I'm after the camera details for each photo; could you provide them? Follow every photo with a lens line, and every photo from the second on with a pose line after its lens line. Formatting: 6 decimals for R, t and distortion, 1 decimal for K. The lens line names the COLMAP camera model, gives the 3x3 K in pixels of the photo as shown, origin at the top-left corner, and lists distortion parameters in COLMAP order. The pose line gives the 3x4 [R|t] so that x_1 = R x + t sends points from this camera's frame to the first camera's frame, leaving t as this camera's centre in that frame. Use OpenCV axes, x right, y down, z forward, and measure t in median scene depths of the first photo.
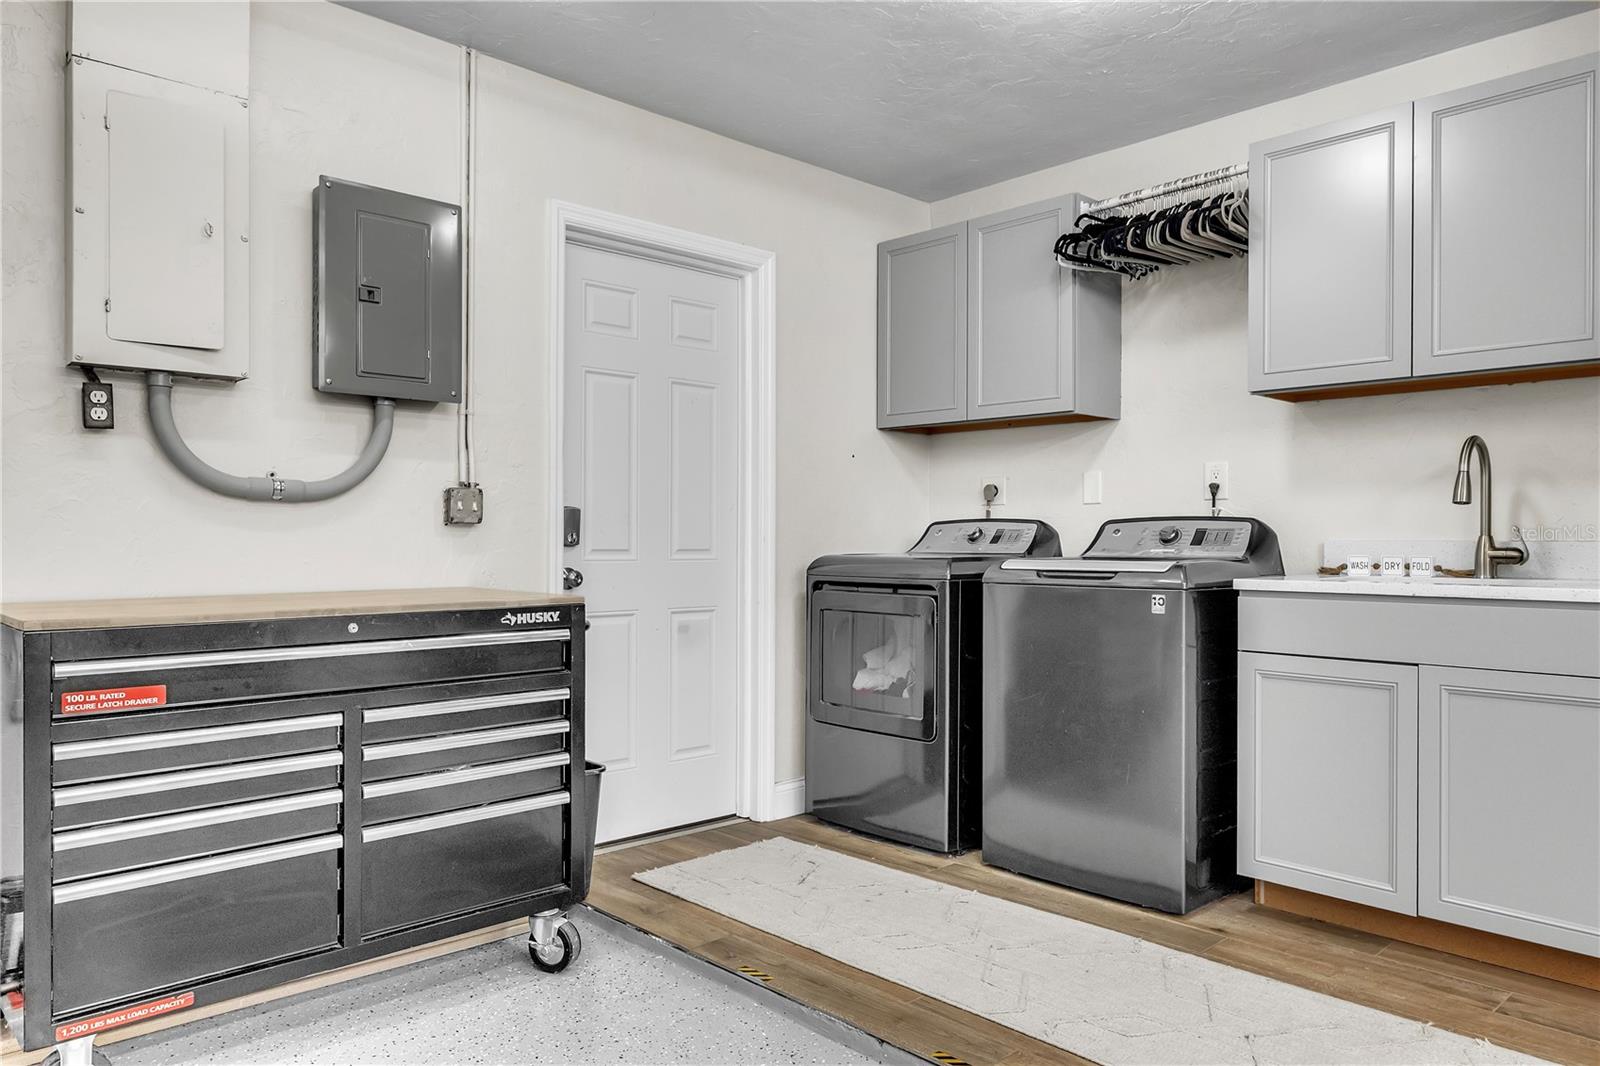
lens RADIAL K [[1089.4, 0, 800.2], [0, 1089.4, 536.4], [0, 0, 1]] dist [0.000618, -0.000378]
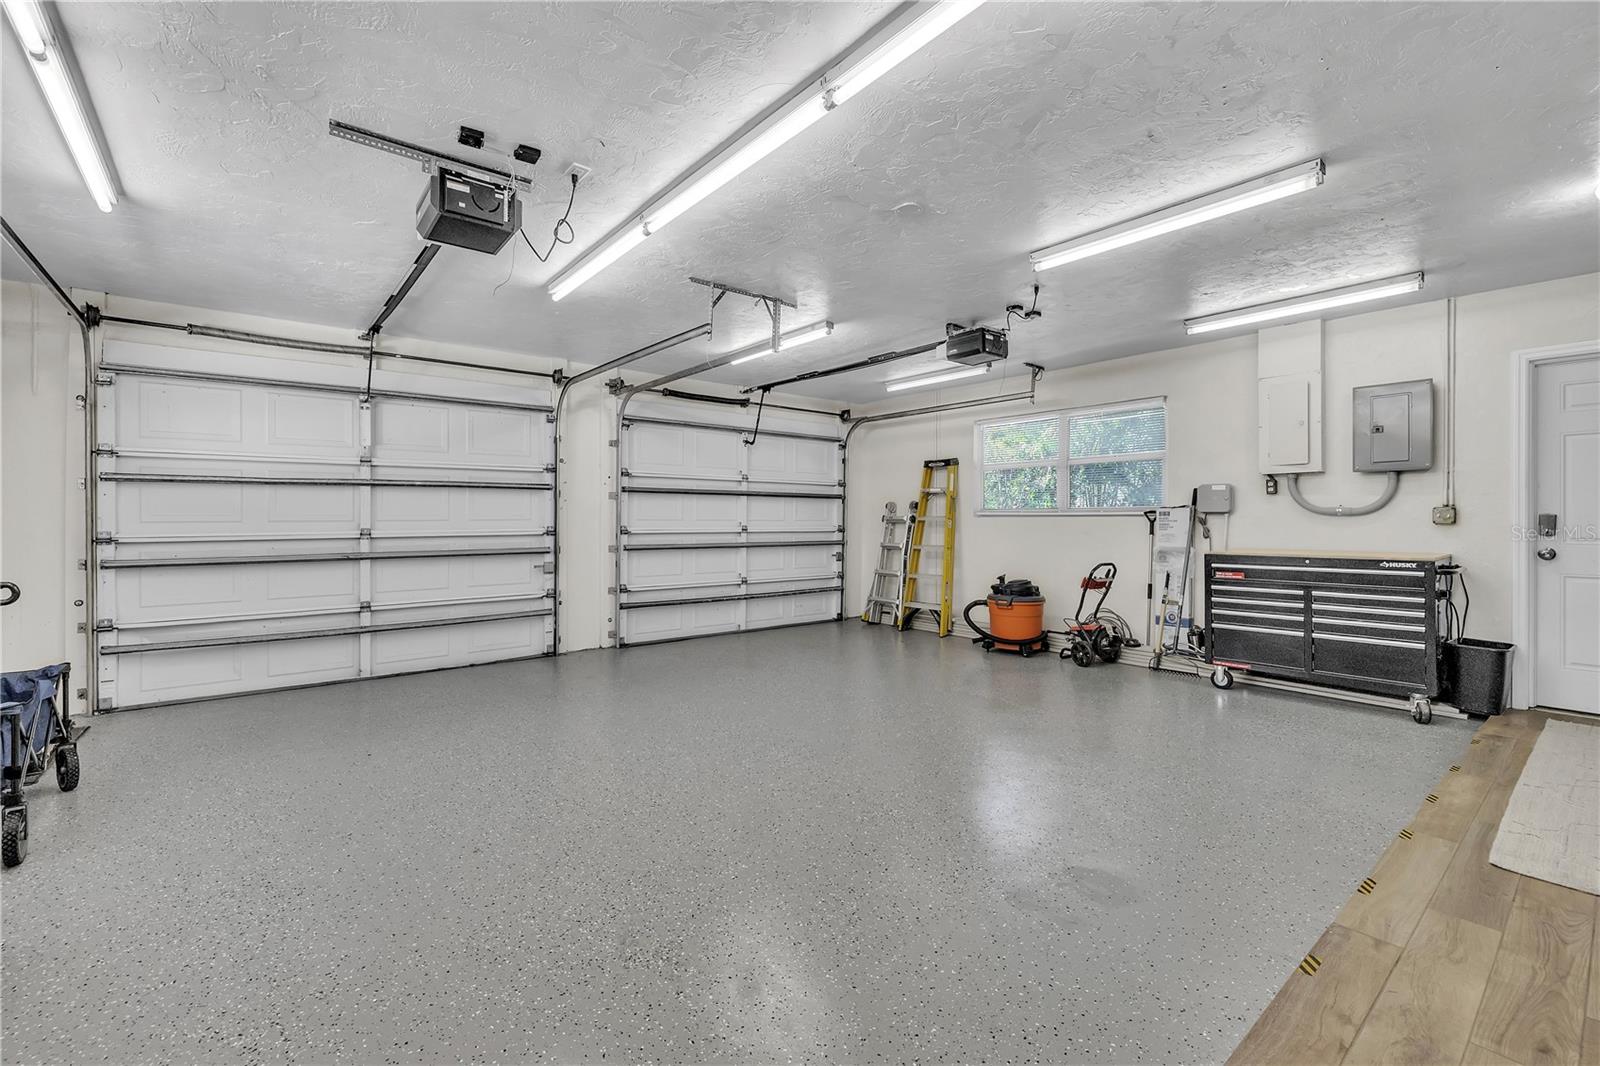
lens RADIAL K [[681.4, 0, 799.7], [0, 681.4, 526.5], [0, 0, 1]] dist [-0.011548, 0.000542]
pose [[-0.076879, 0.006126, -0.997022, 1.342346], [0.002864, 0.999978, 0.005923, -0.021936], [0.997036, -0.002400, -0.076895, -0.190459]]
